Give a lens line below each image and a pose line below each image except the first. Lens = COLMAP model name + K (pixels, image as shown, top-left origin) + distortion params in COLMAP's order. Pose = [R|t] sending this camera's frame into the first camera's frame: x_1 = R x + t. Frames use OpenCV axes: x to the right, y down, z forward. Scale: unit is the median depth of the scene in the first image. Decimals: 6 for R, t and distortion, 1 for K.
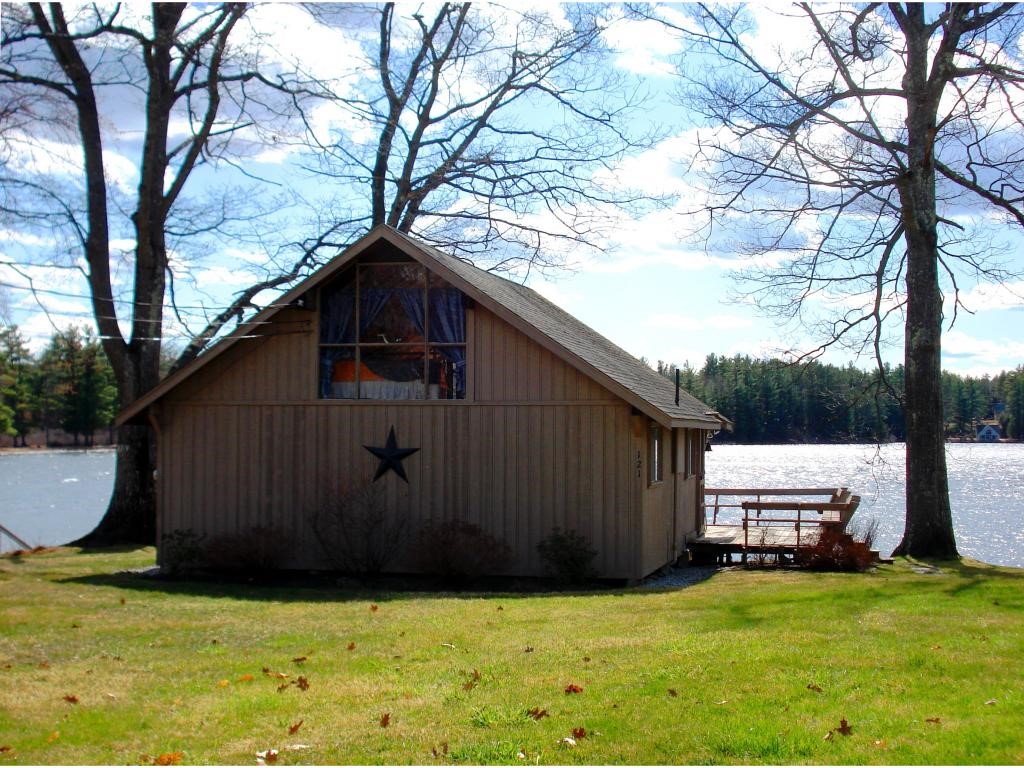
lens RADIAL K [[1464.0, 0, 512.0], [0, 1464.0, 384.0], [0, 0, 1]] dist [0.028317, -0.206729]
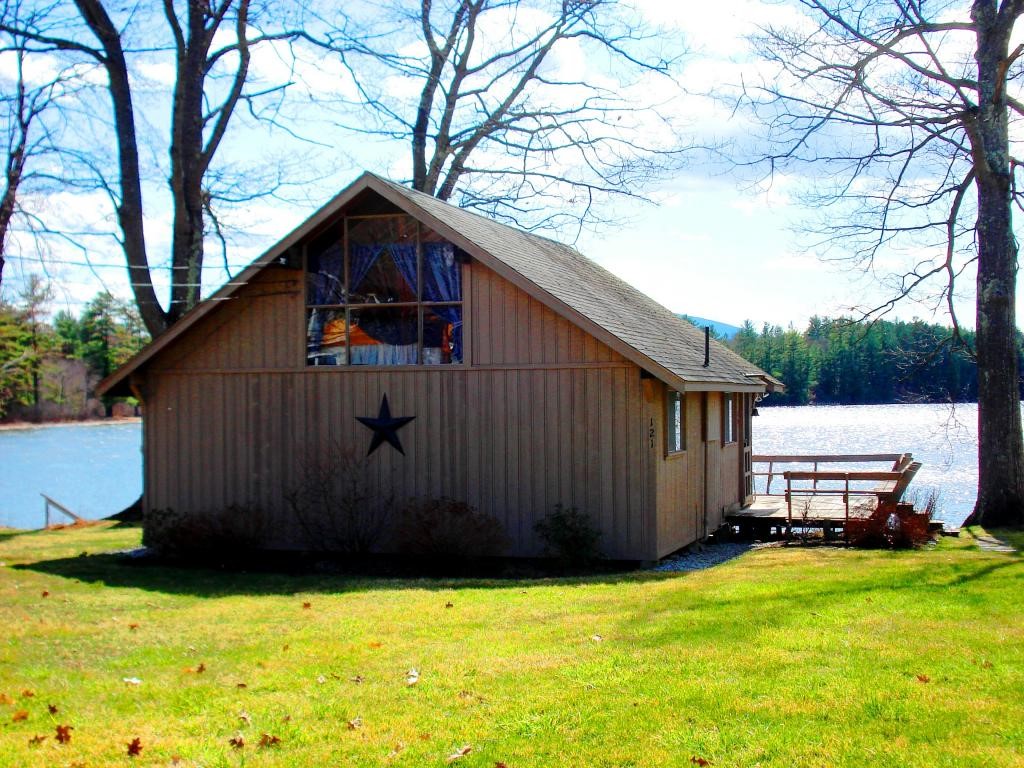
lens RADIAL K [[1423.1, 0, 512.0], [0, 1423.1, 384.0], [0, 0, 1]] dist [0.012734, -0.158793]
pose [[0.996852, -0.013715, -0.078086, 0.049211], [0.015617, 0.999595, 0.023800, 0.001931], [0.077728, -0.024944, 0.996663, 0.088416]]
